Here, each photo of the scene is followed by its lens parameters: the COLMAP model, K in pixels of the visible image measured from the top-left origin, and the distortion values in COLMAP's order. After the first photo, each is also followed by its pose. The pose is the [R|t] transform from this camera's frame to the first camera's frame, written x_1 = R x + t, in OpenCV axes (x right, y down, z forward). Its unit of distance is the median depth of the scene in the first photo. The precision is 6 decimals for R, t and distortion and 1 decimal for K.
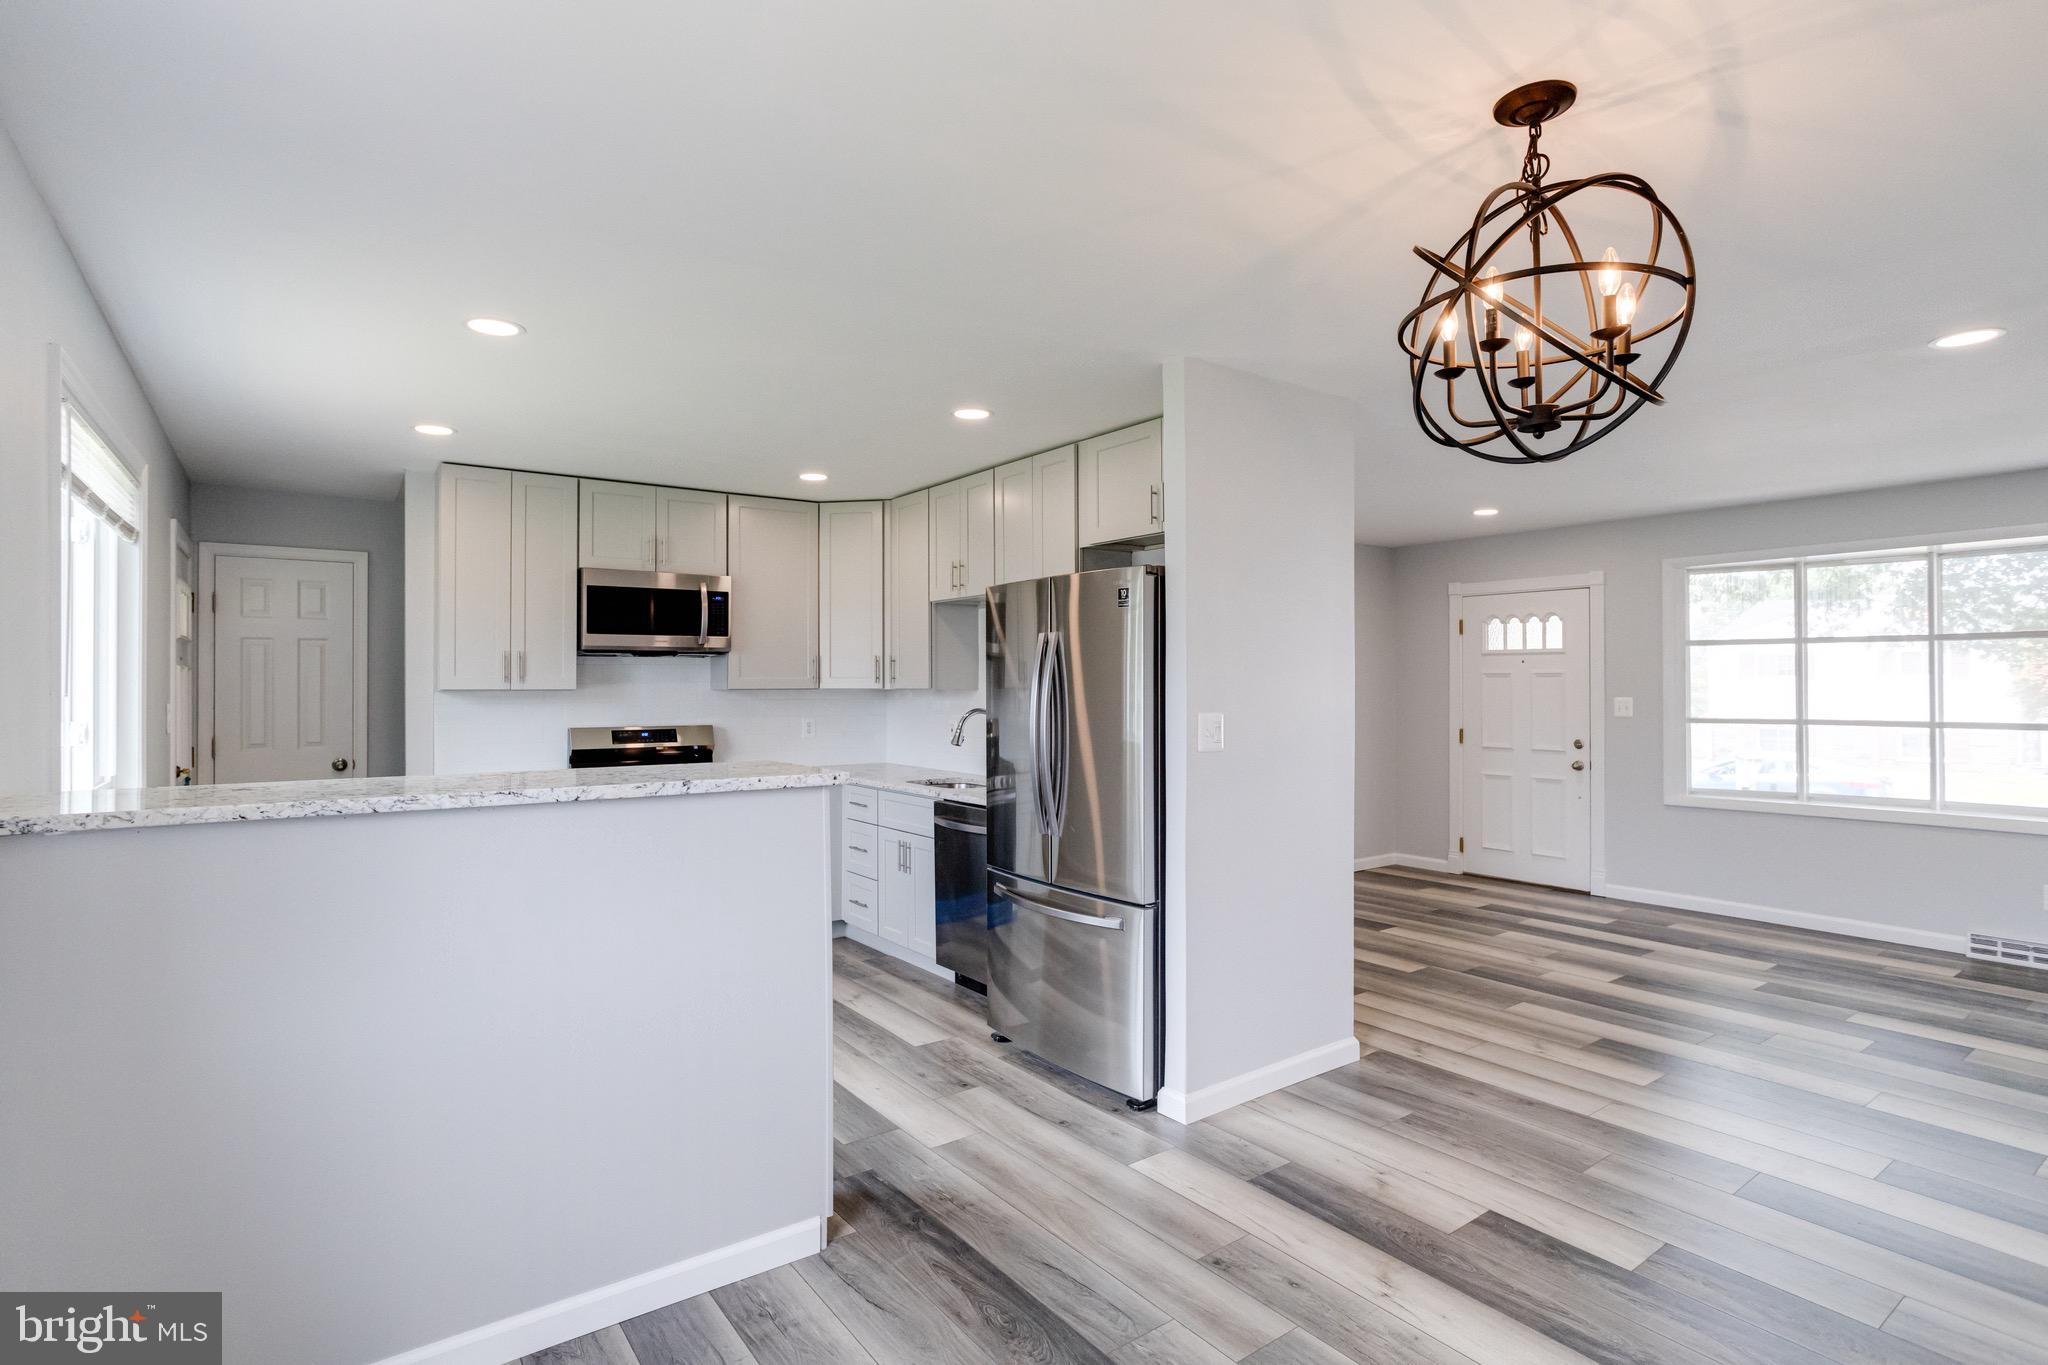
lens RADIAL K [[1007.4, 0, 1016.2], [0, 1007.4, 674.1], [0, 0, 1]] dist [-0.037370, 0.020052]
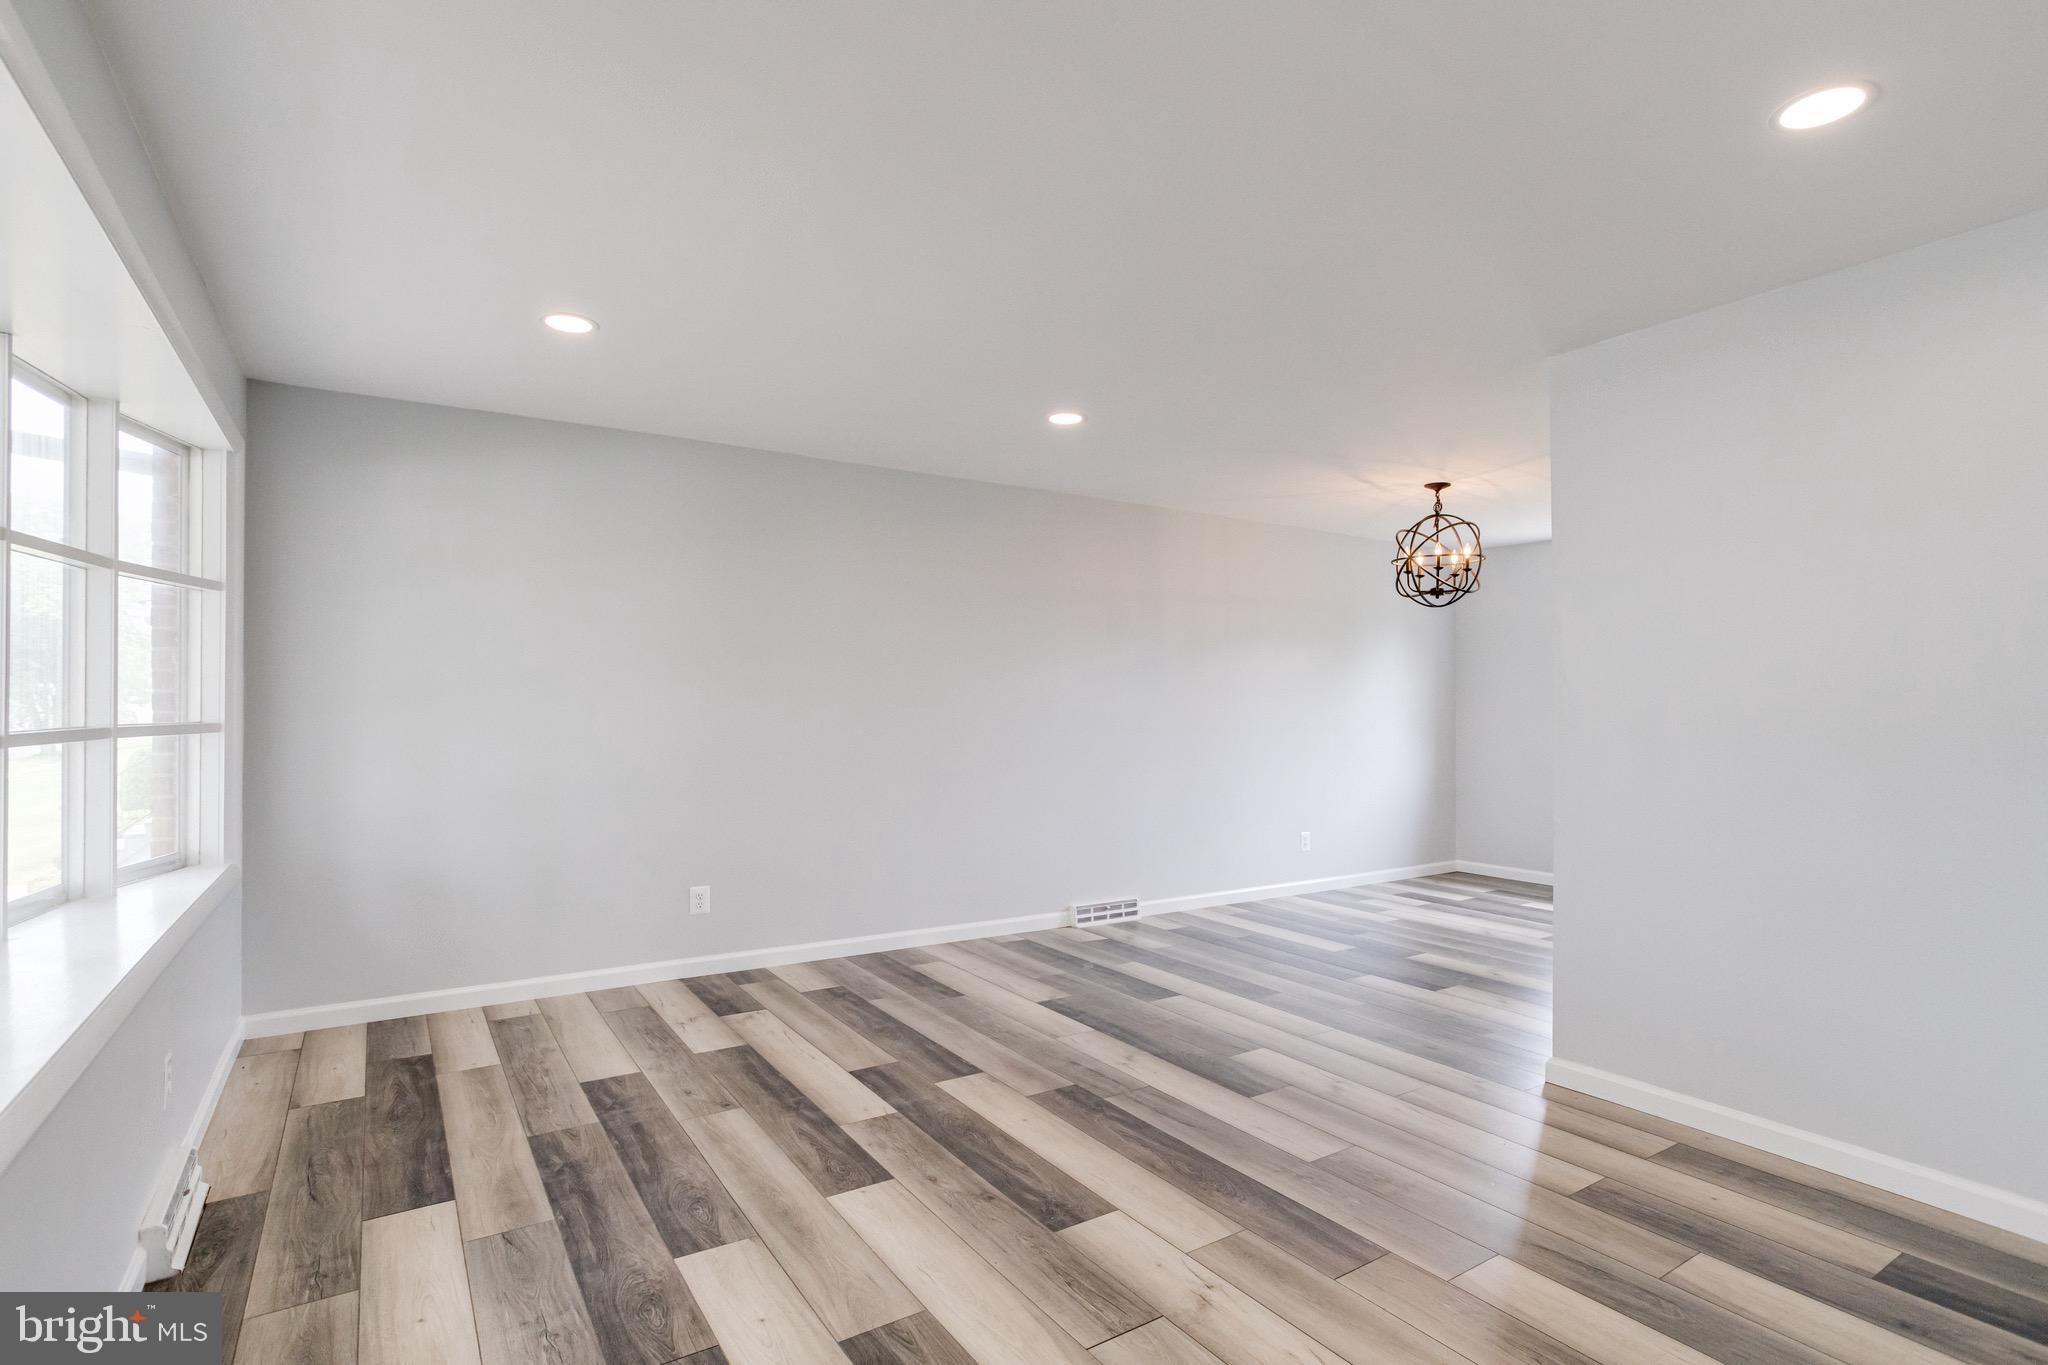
lens RADIAL K [[1007.4, 0, 1016.2], [0, 1007.4, 674.1], [0, 0, 1]] dist [-0.037370, 0.020052]
pose [[-0.998890, 0.001940, 0.047056, 0.460078], [-0.000122, 0.999041, -0.043789, 0.034049], [-0.047096, -0.043746, -0.997932, 1.143320]]
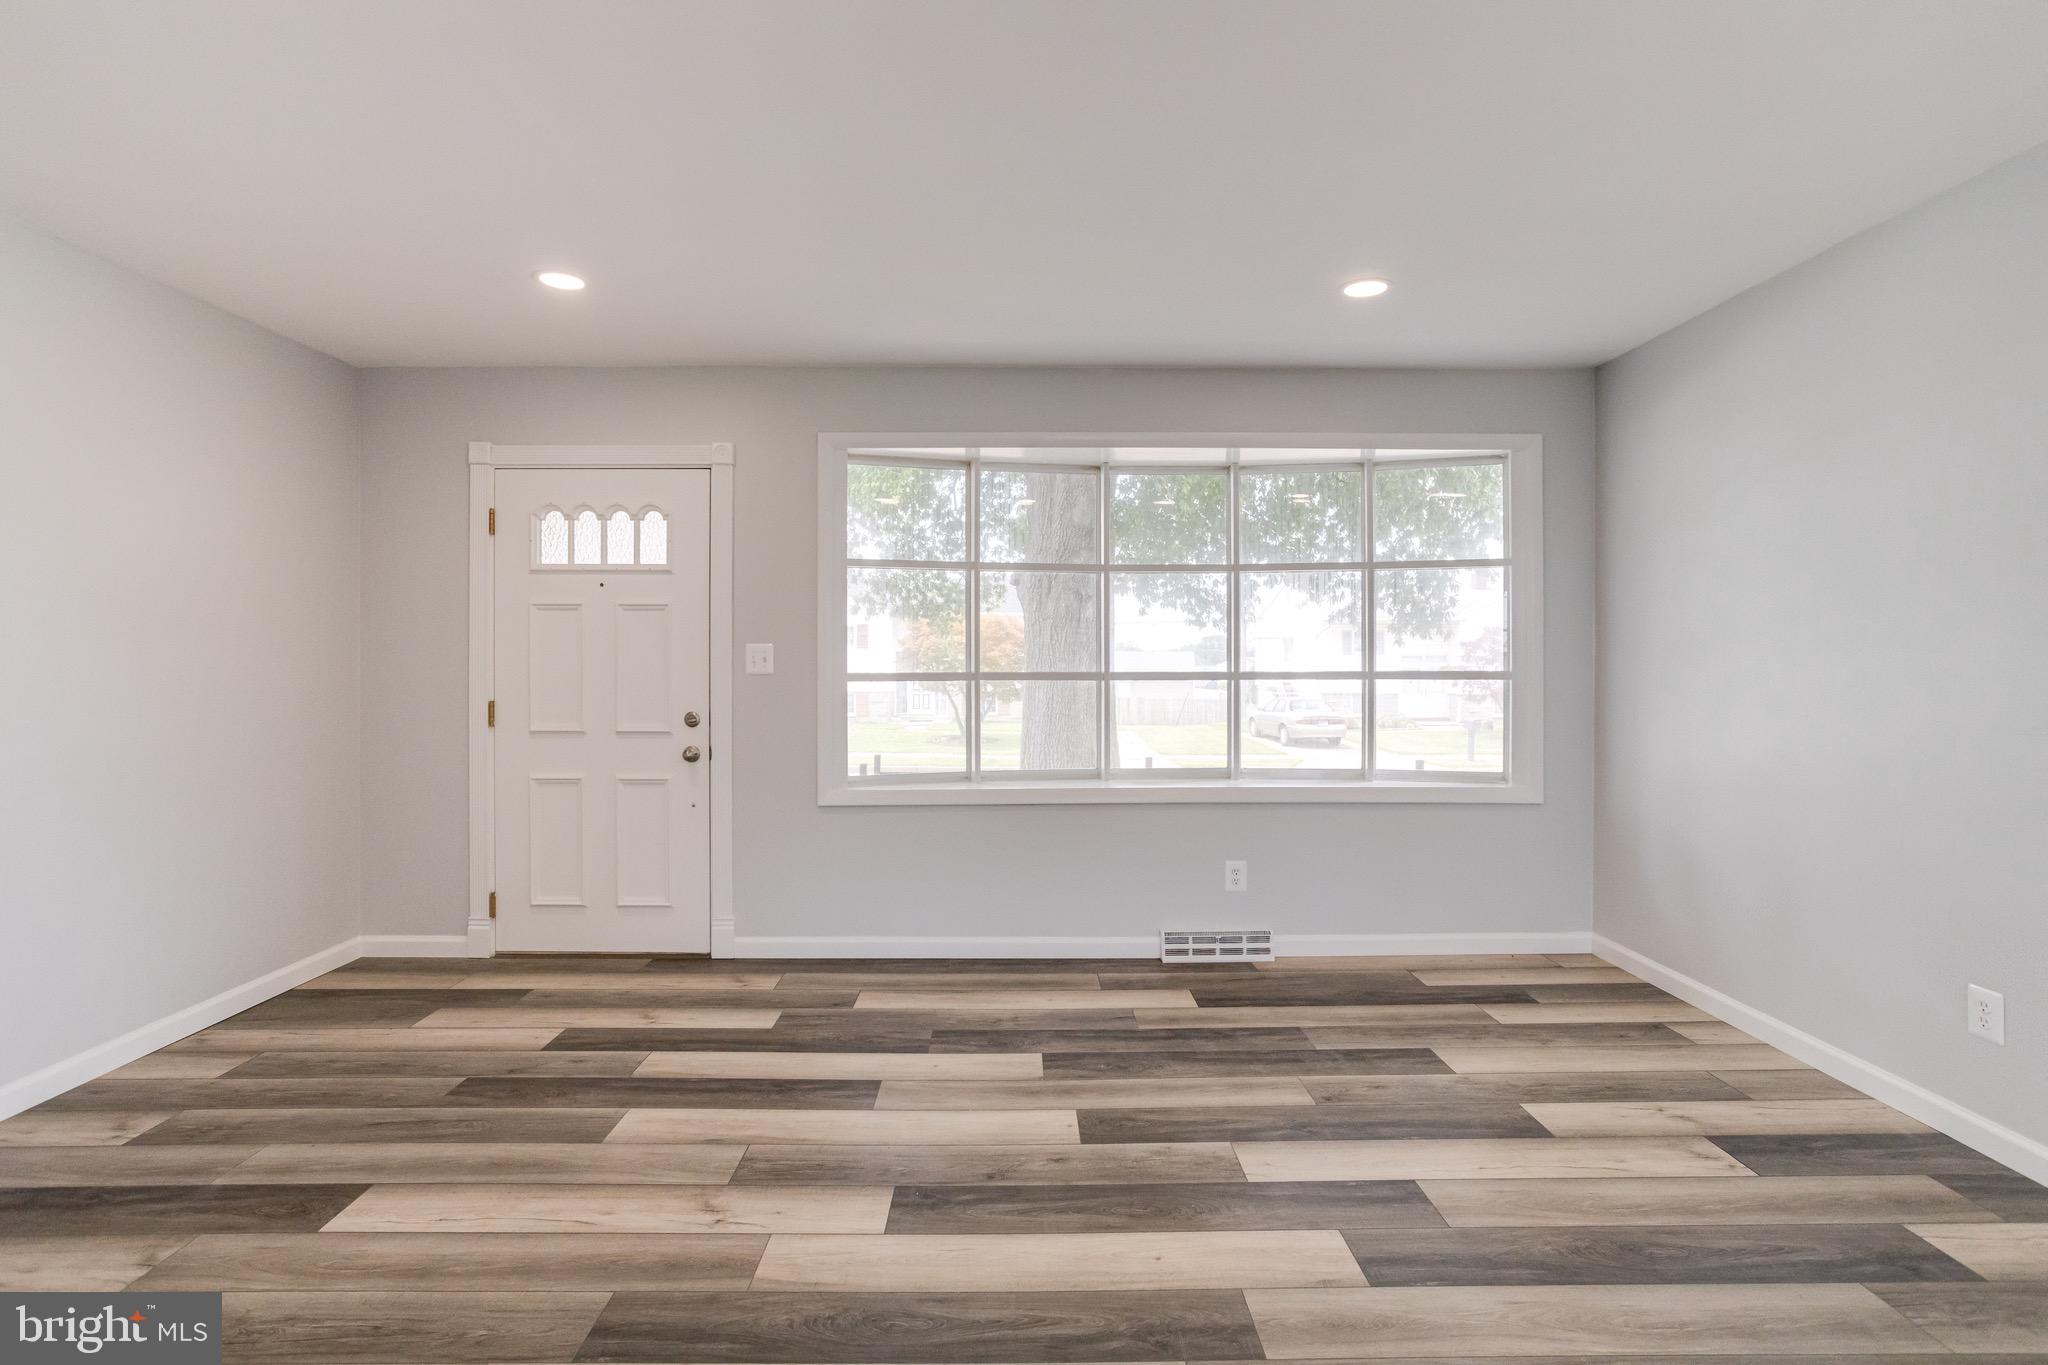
lens RADIAL K [[994.1, 0, 1024.4], [0, 994.1, 663.5], [0, 0, 1]] dist [-0.044984, 0.025096]
pose [[0.575363, -0.002688, 0.817894, 0.191048], [-0.010518, 0.999888, 0.010684, 0.028306], [-0.817831, -0.014750, 0.575270, 0.507251]]
